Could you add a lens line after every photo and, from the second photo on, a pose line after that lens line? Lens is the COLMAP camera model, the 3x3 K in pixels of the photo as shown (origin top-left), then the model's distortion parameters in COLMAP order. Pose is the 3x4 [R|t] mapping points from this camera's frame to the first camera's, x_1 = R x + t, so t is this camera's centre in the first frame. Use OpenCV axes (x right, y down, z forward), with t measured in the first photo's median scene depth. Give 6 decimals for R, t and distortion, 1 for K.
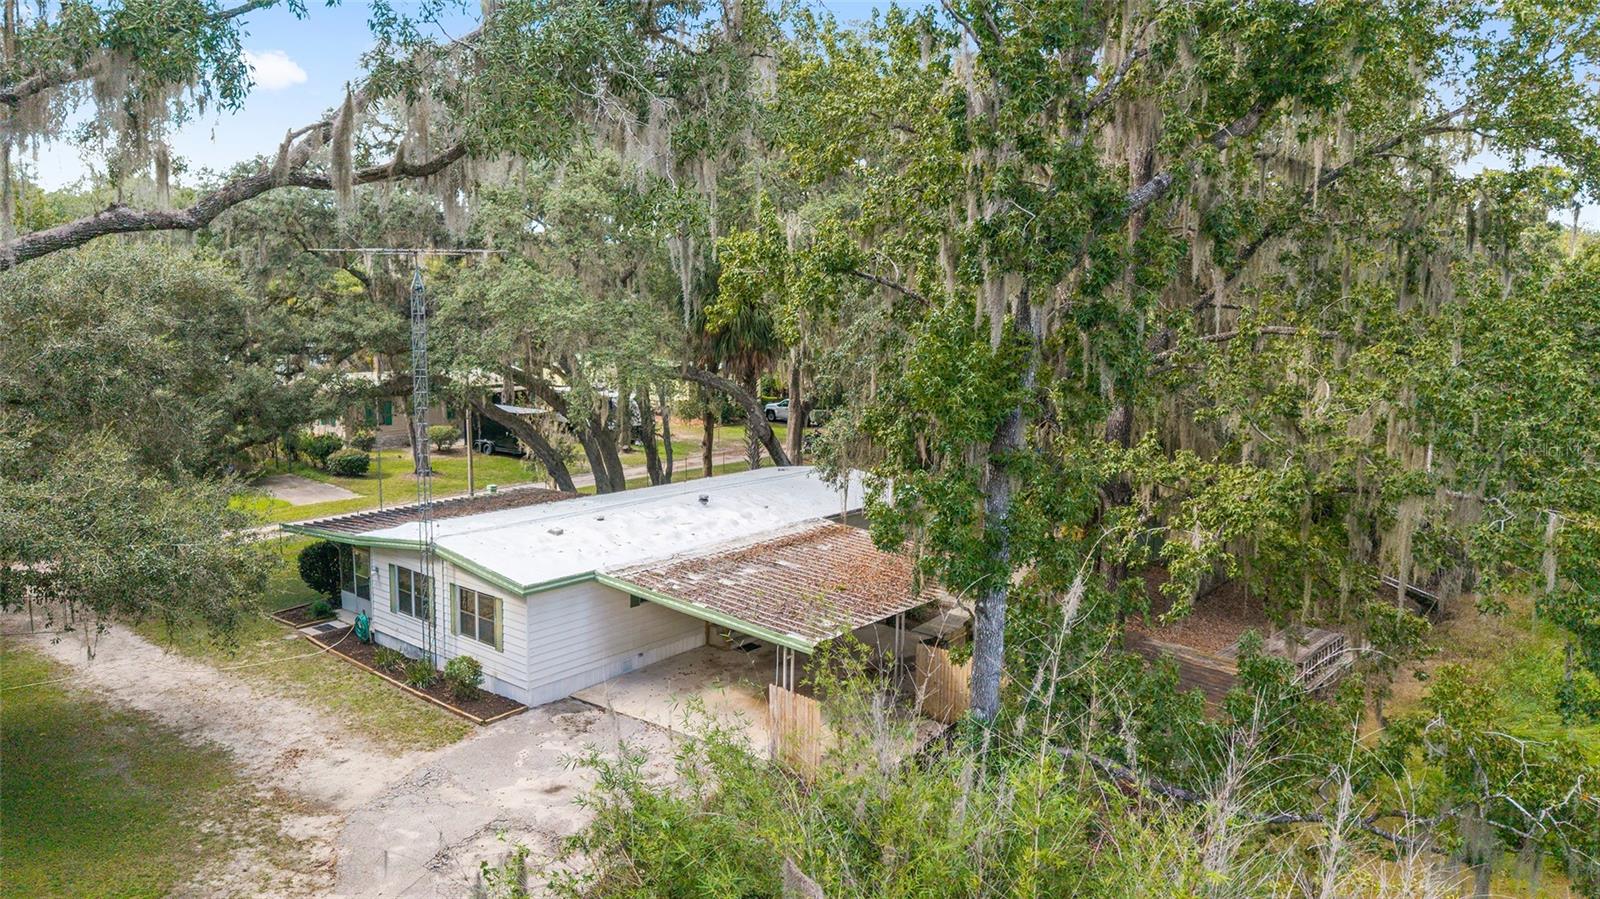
lens RADIAL K [[1066.7, 0, 800.0], [0, 1066.7, 449.5], [0, 0, 1]] dist [0.035217, -0.035127]
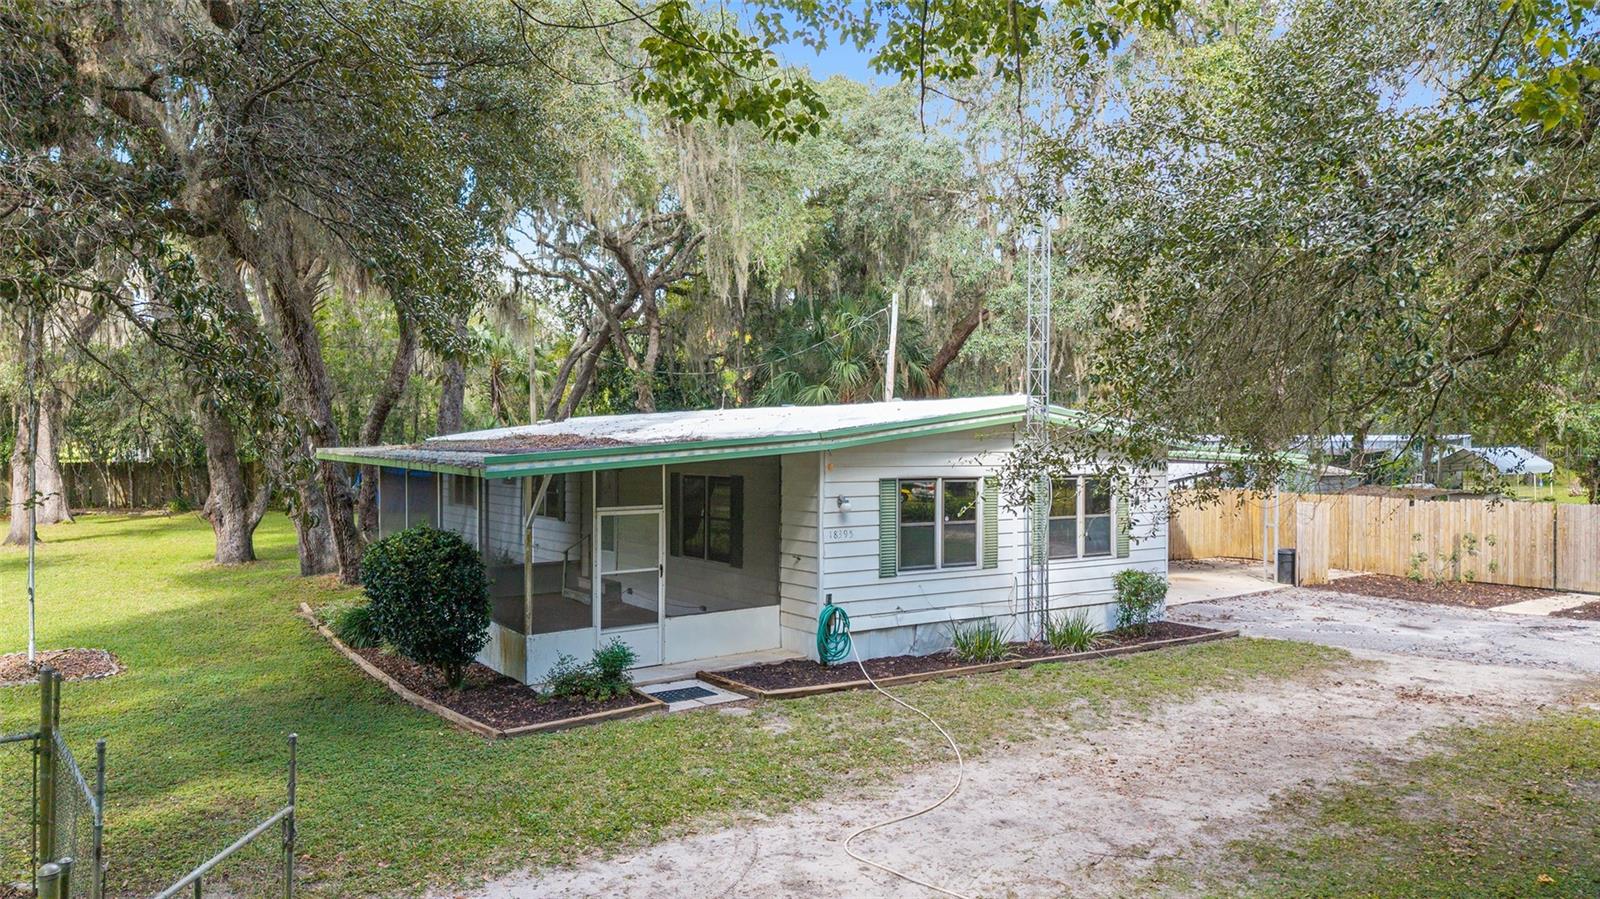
lens RADIAL K [[1066.7, 0, 800.0], [0, 1066.7, 449.5], [0, 0, 1]] dist [0.035217, -0.035127]
pose [[0.278117, -0.032115, 0.960010, -0.985709], [0.124381, 0.992231, -0.002840, 0.101968], [-0.952460, 0.120197, 0.279951, 1.017982]]
